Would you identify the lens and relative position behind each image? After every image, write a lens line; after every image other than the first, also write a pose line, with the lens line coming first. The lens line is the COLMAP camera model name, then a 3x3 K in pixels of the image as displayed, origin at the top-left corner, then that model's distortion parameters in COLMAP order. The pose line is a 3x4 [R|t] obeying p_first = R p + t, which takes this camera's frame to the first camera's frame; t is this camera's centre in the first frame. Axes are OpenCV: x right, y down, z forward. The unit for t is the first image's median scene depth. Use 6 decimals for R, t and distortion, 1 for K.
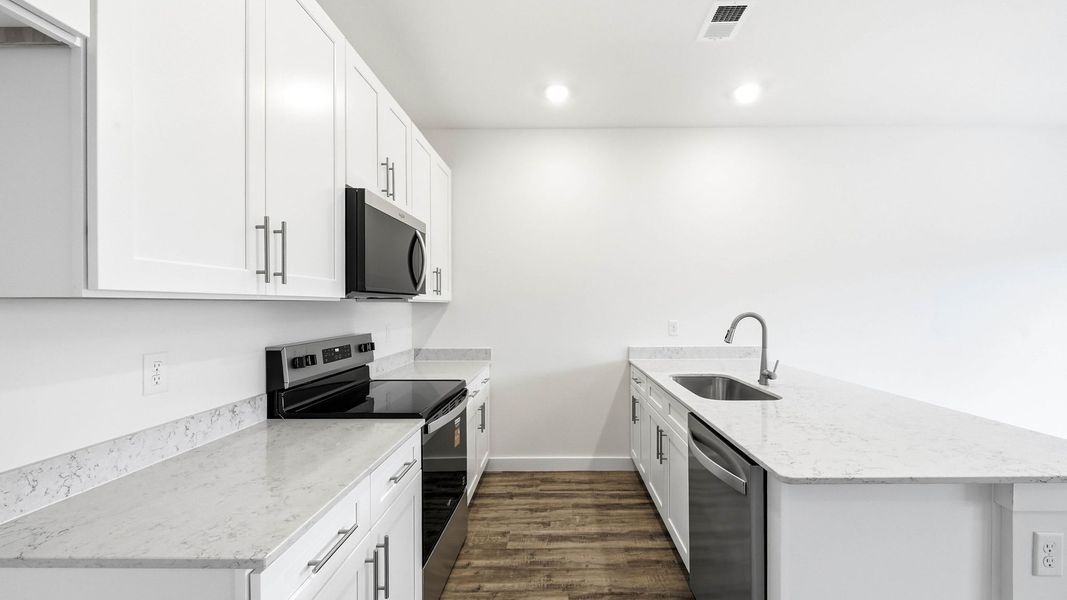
lens RADIAL K [[411.0, 0, 542.4], [0, 411.0, 305.8], [0, 0, 1]] dist [-0.000676, -0.000035]
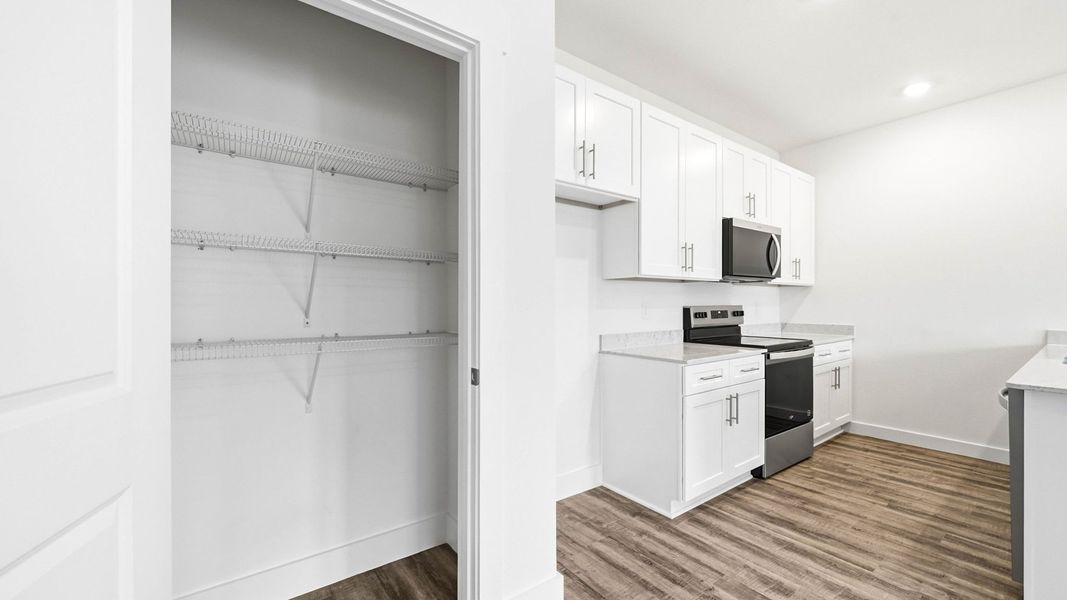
lens RADIAL K [[411.0, 0, 542.4], [0, 411.0, 305.8], [0, 0, 1]] dist [-0.000676, -0.000035]
pose [[0.620974, 0.006738, -0.783802, 0.343656], [-0.002451, 0.999975, 0.006655, 0.065803], [0.783827, -0.002212, 0.620975, -0.571495]]
